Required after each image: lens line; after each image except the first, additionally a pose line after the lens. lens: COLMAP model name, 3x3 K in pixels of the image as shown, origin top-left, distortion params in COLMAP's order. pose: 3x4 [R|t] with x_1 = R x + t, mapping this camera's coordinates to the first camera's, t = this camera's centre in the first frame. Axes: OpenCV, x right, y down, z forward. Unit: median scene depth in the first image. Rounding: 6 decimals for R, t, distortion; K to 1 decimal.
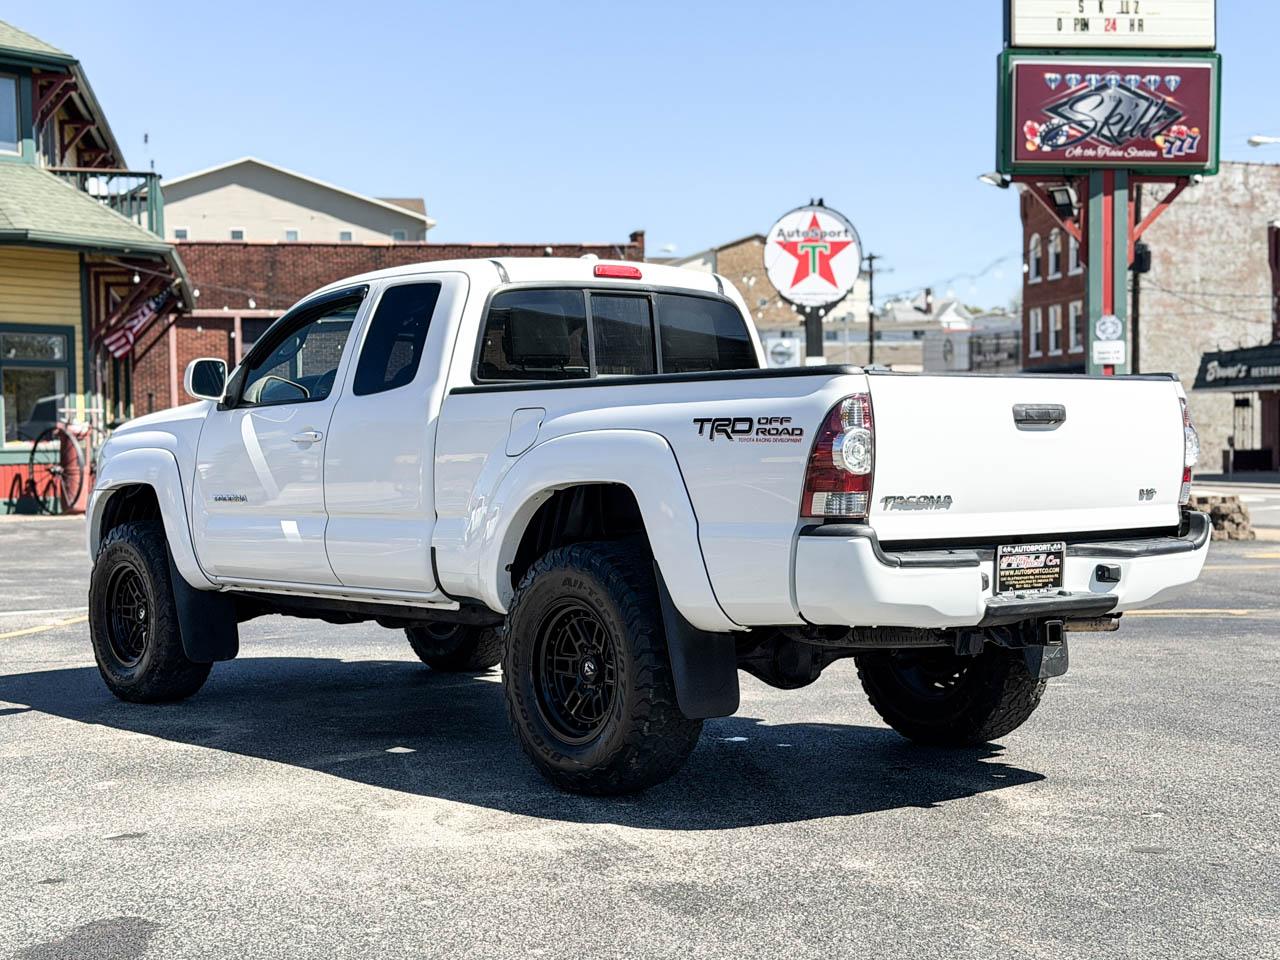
lens RADIAL K [[2037.5, 0, 640.0], [0, 2037.5, 480.0], [0, 0, 1]] dist [0.185835, -0.078606]
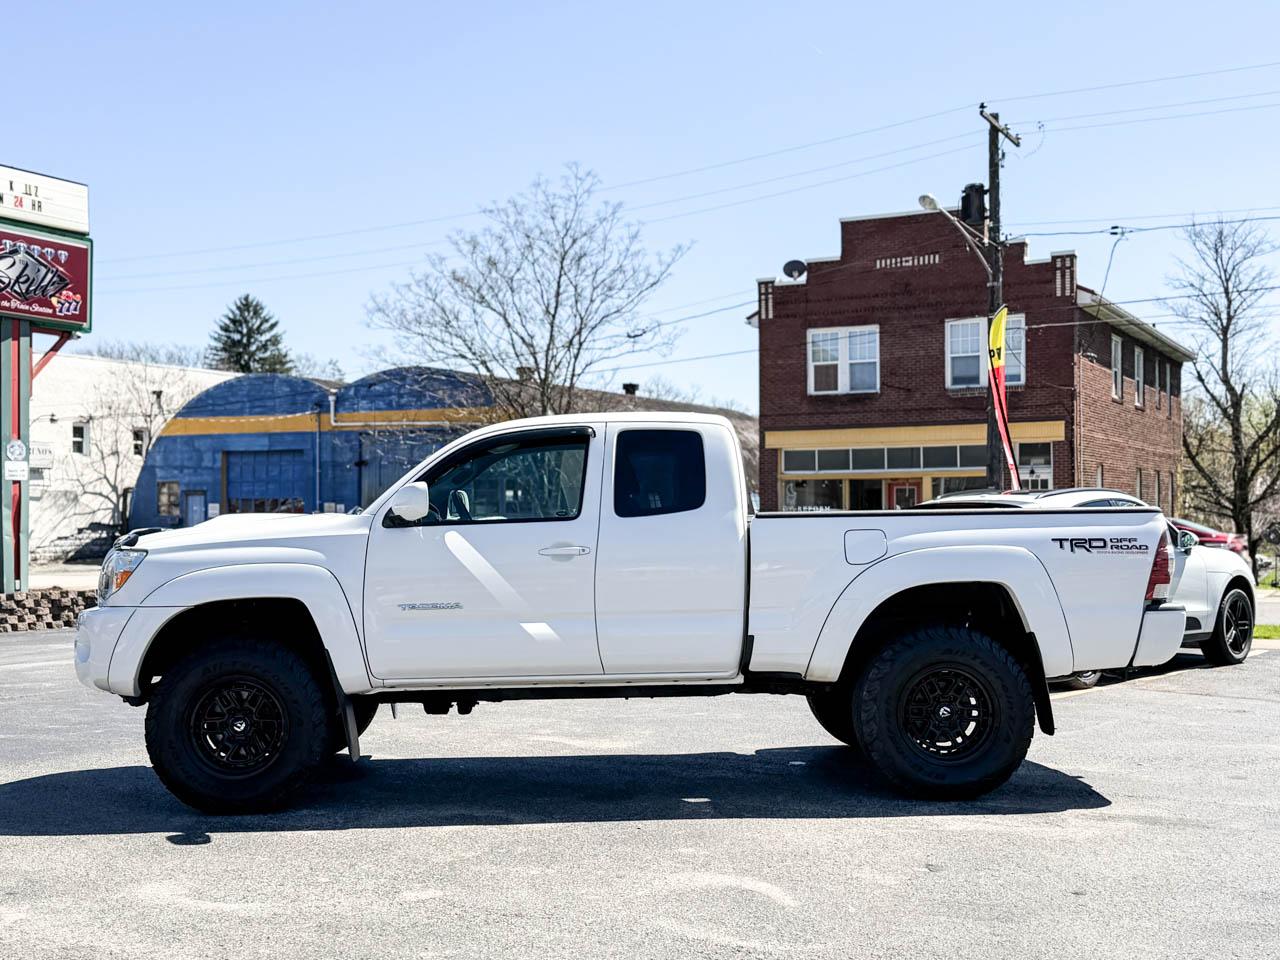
lens RADIAL K [[1606.0, 0, 626.3], [0, 1606.0, 480.2], [0, 0, 1]] dist [0.240827, -0.607354]
pose [[0.603096, 0.024848, 0.797282, -0.321011], [0.018456, 0.998812, -0.045089, -0.006890], [-0.797455, 0.041908, 0.601921, 0.144385]]
